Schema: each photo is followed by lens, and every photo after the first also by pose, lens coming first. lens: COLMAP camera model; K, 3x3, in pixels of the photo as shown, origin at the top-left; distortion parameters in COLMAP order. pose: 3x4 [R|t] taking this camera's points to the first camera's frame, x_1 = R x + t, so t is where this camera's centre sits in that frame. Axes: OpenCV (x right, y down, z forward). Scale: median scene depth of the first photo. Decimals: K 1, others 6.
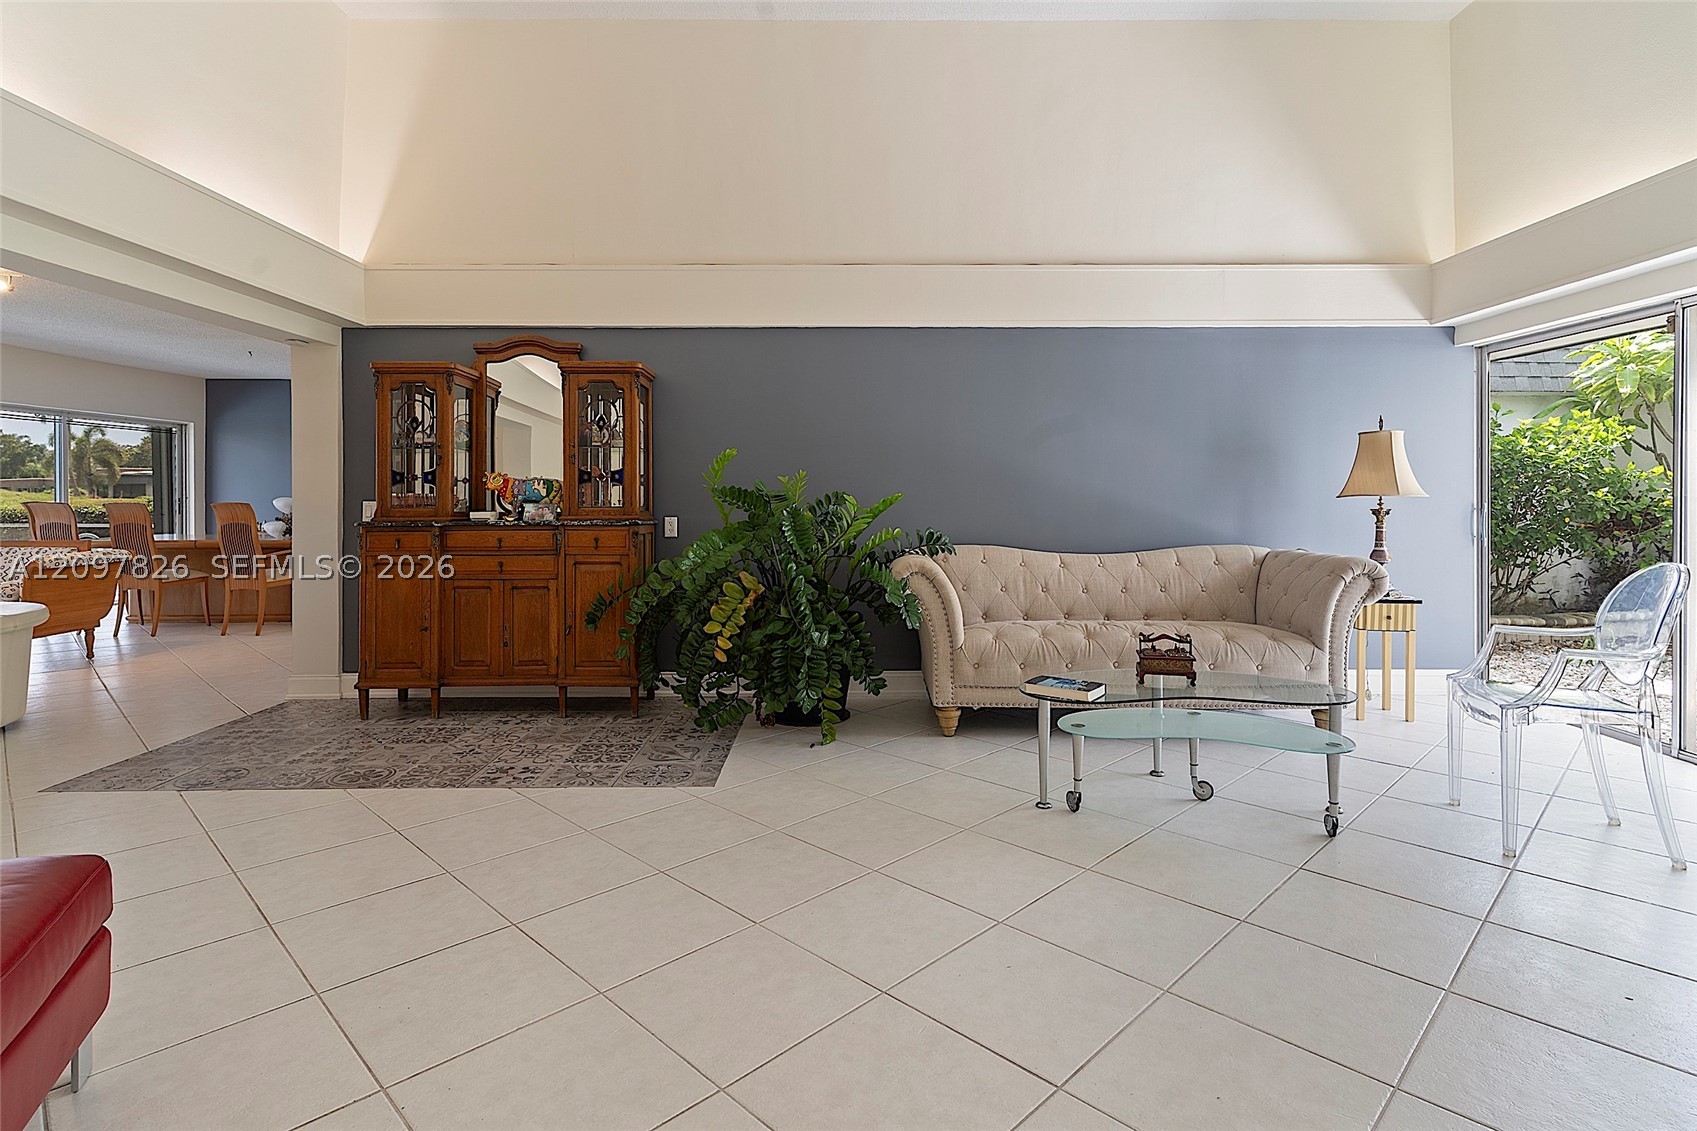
lens RADIAL K [[863.0, 0, 847.0], [0, 863.0, 510.0], [0, 0, 1]] dist [0.001859, 0.001762]
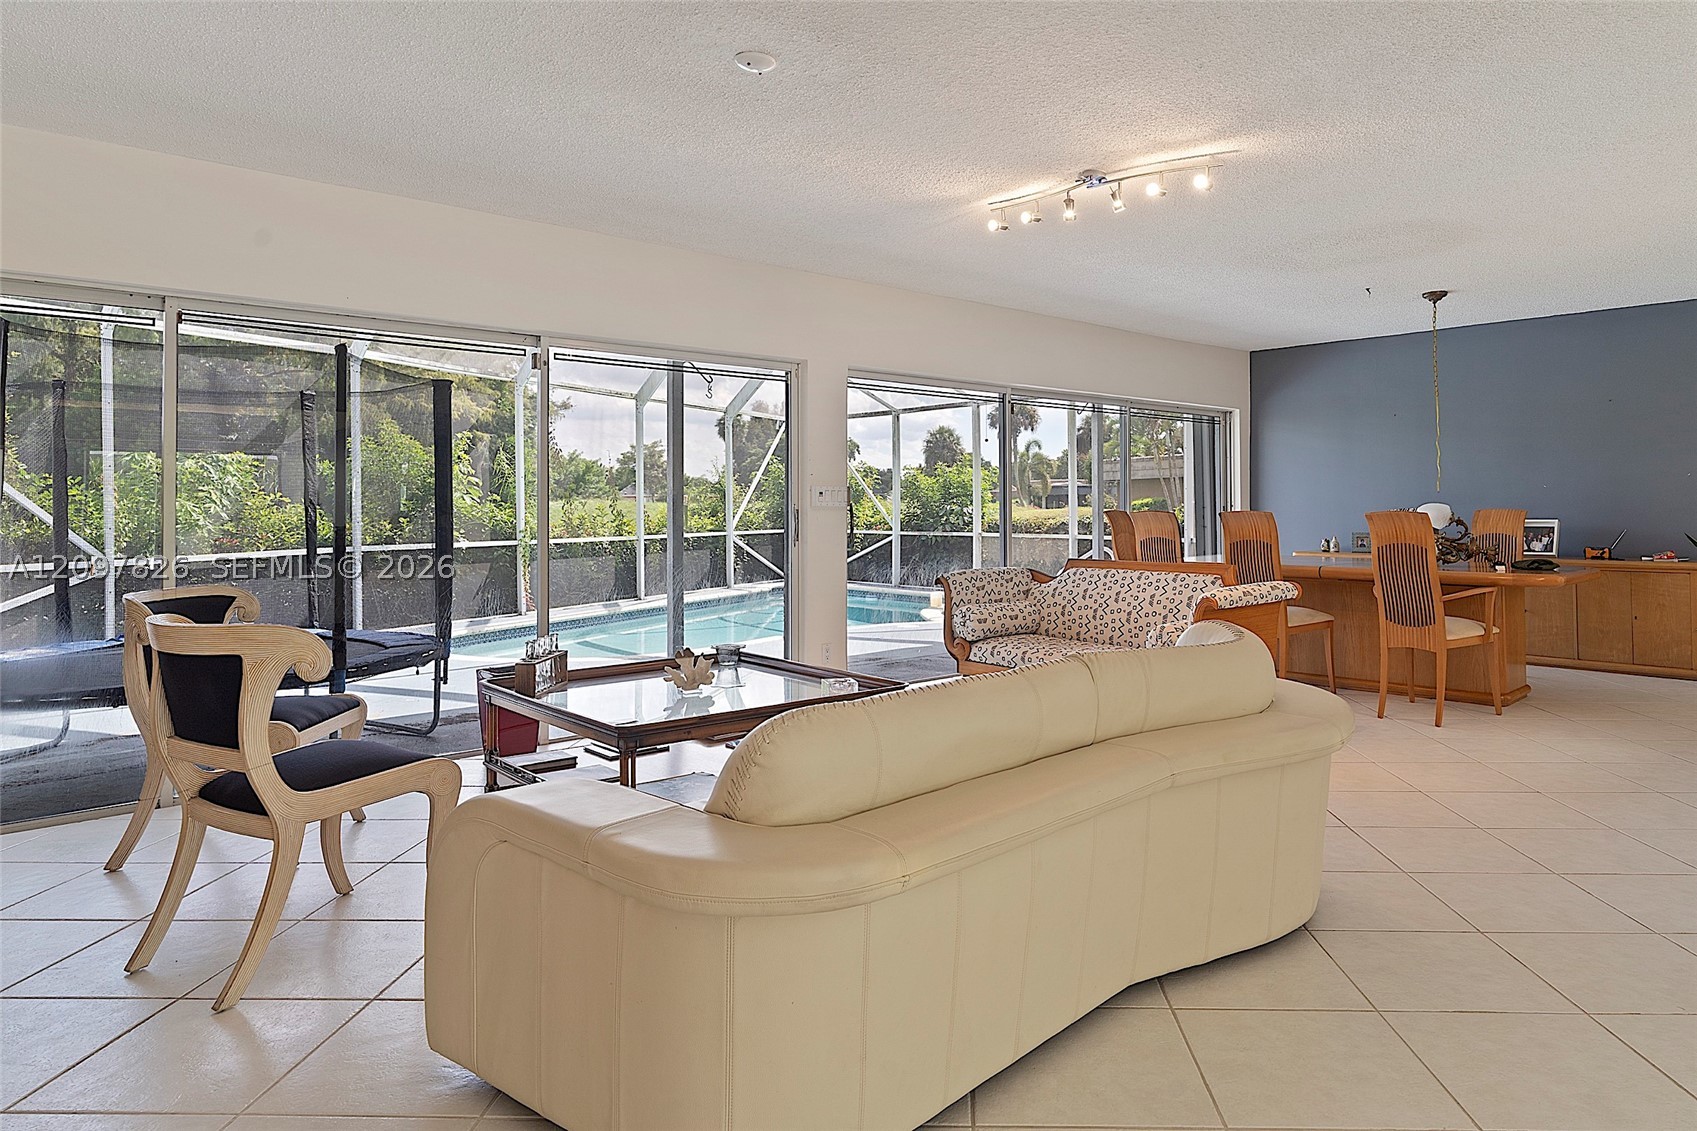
lens RADIAL K [[1038.2, 0, 919.4], [0, 1038.2, 486.9], [0, 0, 1]] dist [-0.008980, 0.009856]
pose [[0.688458, -0.018461, -0.725041, -0.639000], [-0.005846, 0.999502, -0.031000, -0.000782], [0.725253, 0.025581, 0.688007, 0.349856]]
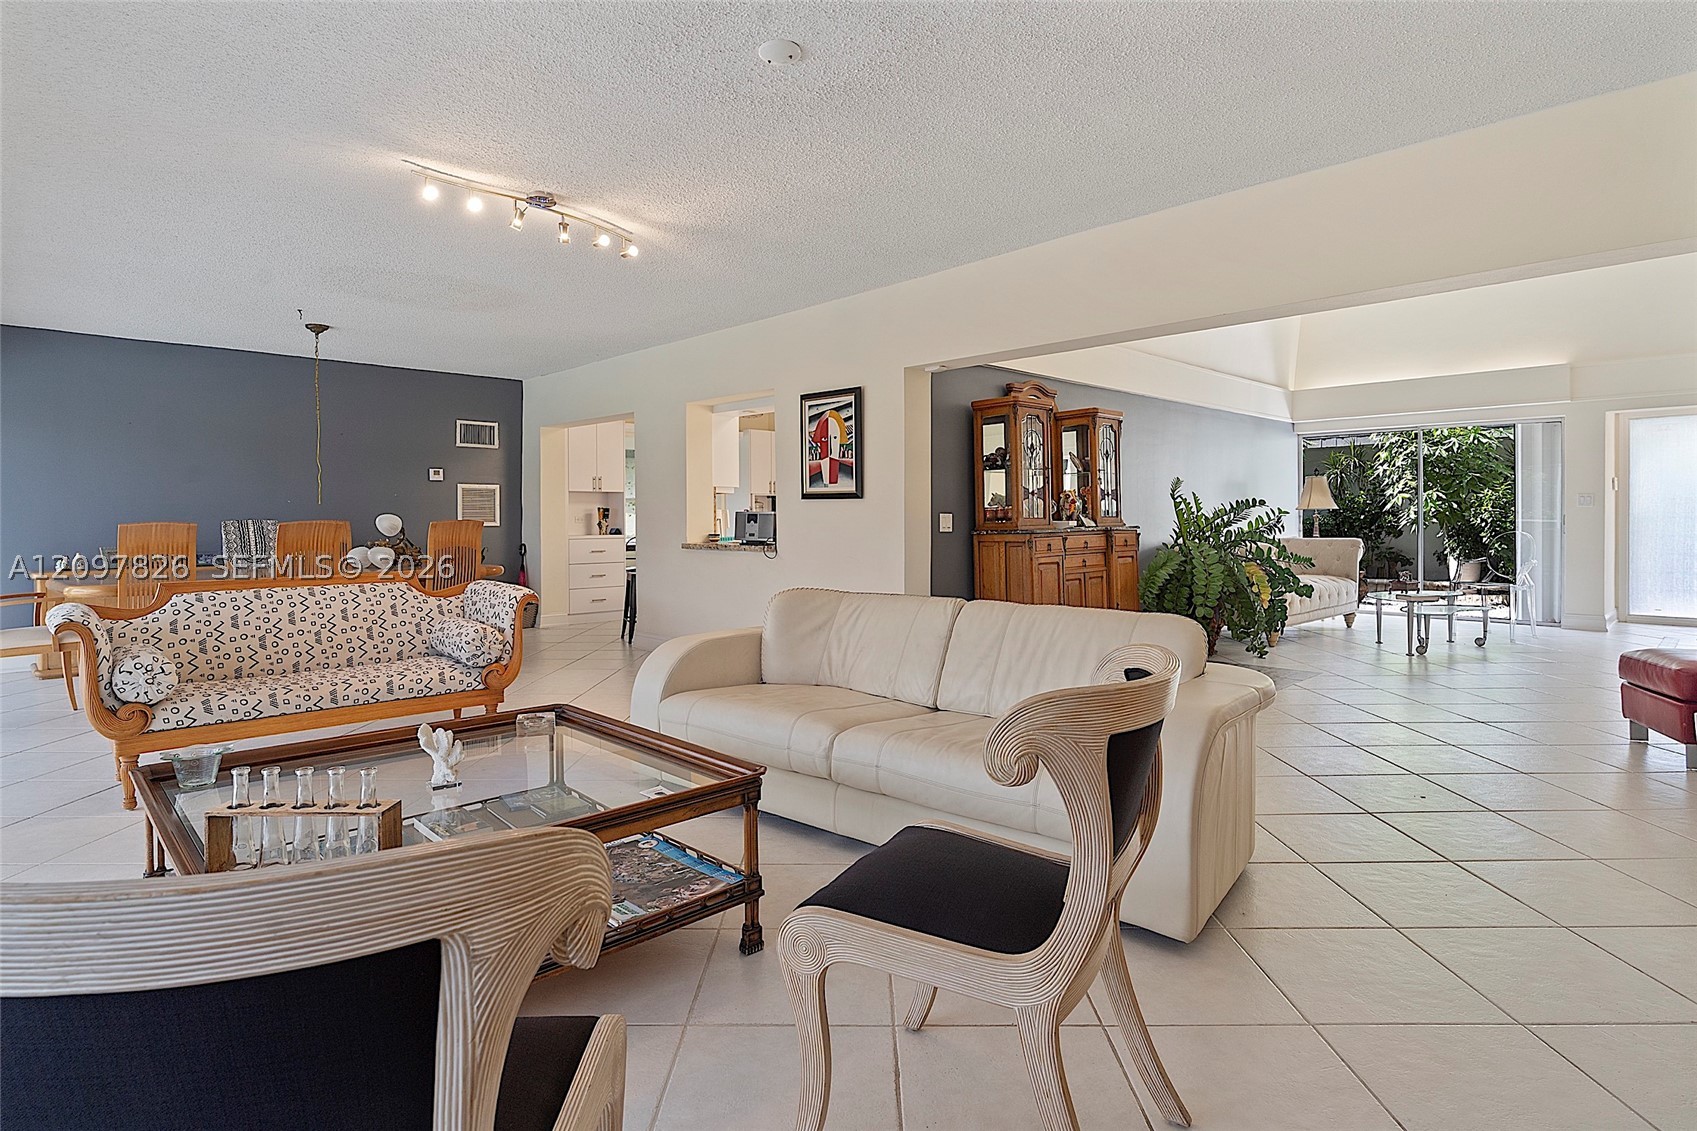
lens RADIAL K [[903.2, 0, 841.1], [0, 903.2, 524.9], [0, 0, 1]] dist [0.007235, 0.000661]
pose [[0.715365, -0.012909, 0.698632, -1.660721], [0.017802, 0.999842, 0.000247, 0.002966], [-0.698524, 0.012260, 0.715482, 0.288757]]
